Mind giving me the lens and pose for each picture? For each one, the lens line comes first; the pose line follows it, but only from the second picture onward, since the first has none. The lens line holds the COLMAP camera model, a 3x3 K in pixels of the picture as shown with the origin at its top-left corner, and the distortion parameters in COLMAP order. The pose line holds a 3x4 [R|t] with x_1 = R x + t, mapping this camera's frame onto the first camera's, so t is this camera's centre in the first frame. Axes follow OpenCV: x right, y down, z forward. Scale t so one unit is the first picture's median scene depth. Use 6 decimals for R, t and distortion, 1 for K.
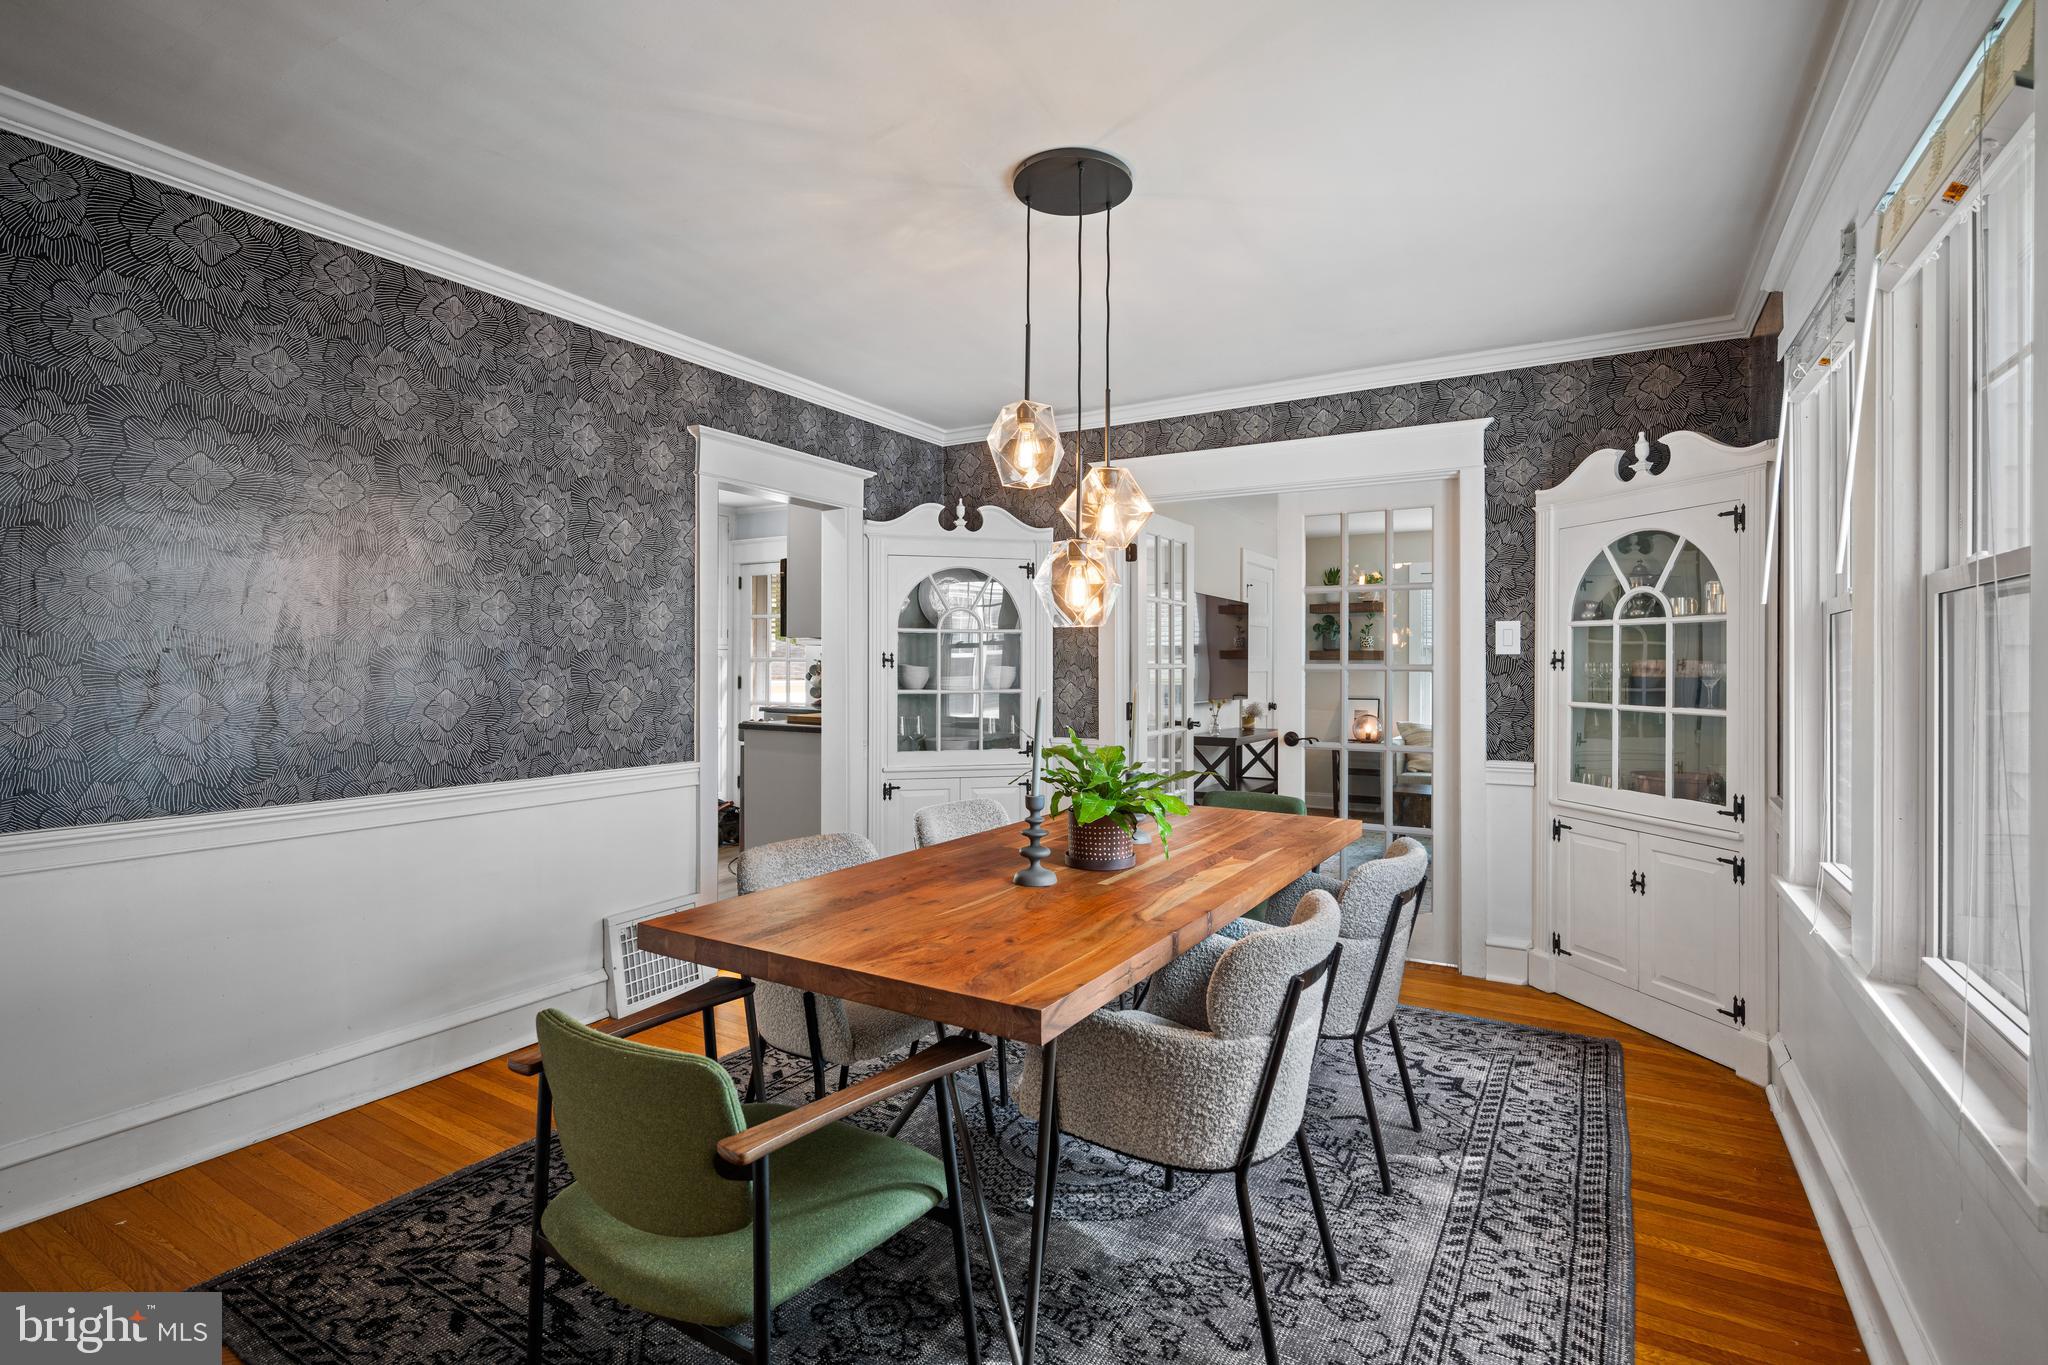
lens RADIAL K [[963.1, 0, 1028.3], [0, 963.1, 659.1], [0, 0, 1]] dist [-0.003210, -0.000533]
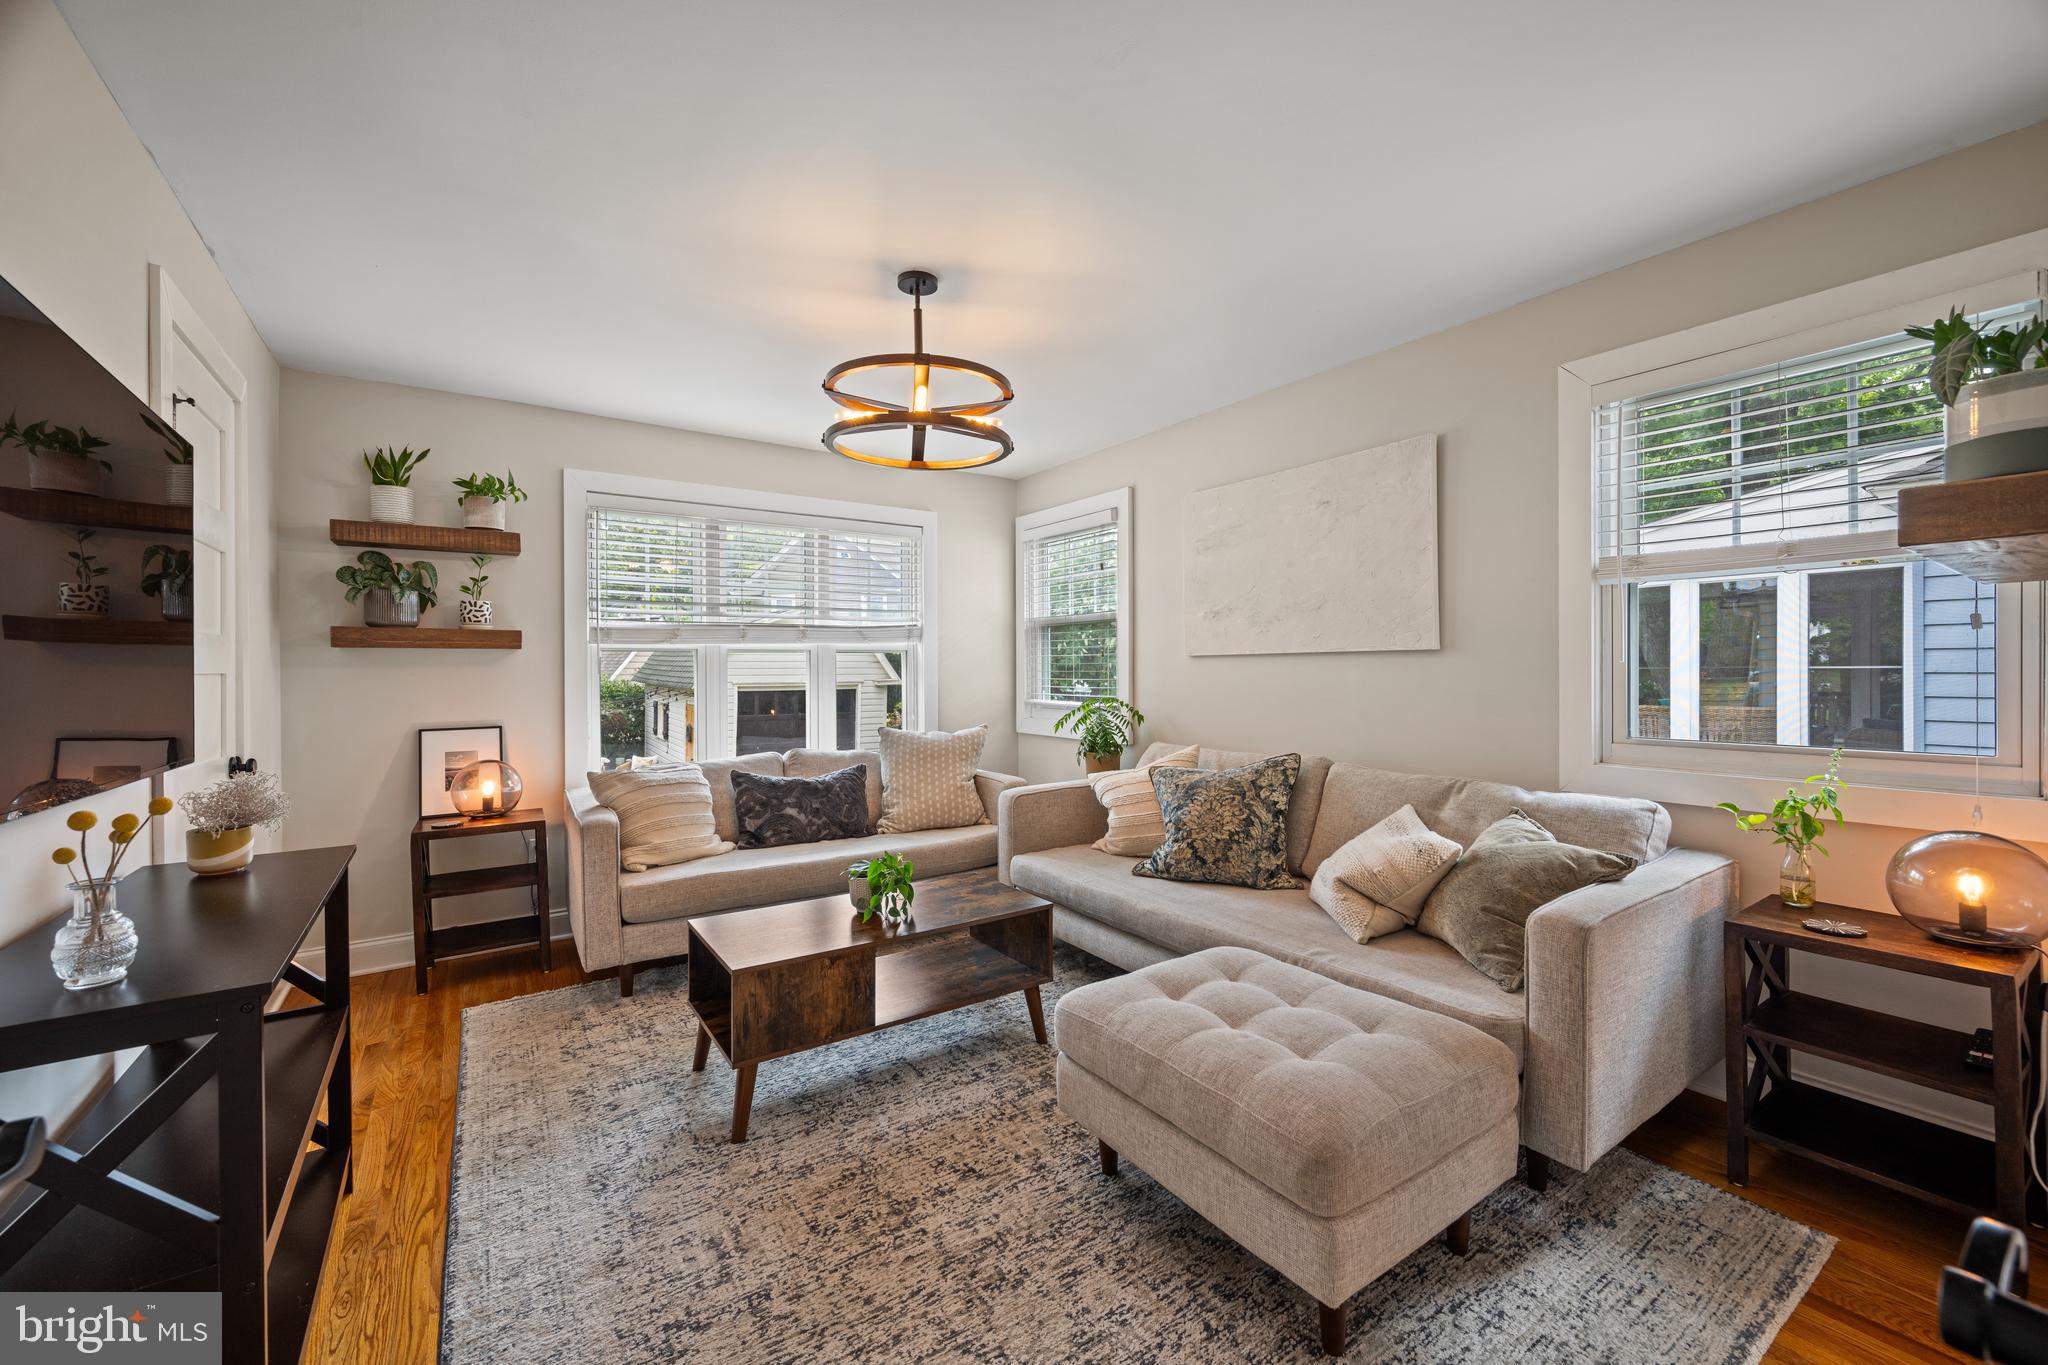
lens RADIAL K [[813.3, 0, 1028.8], [0, 813.3, 671.9], [0, 0, 1]] dist [-0.002044, 0.000277]
pose [[0.412263, -0.006440, 0.911042, 0.089729], [0.003172, 0.999979, 0.005633, 0.011418], [-0.911060, 0.000568, 0.412274, 0.579375]]
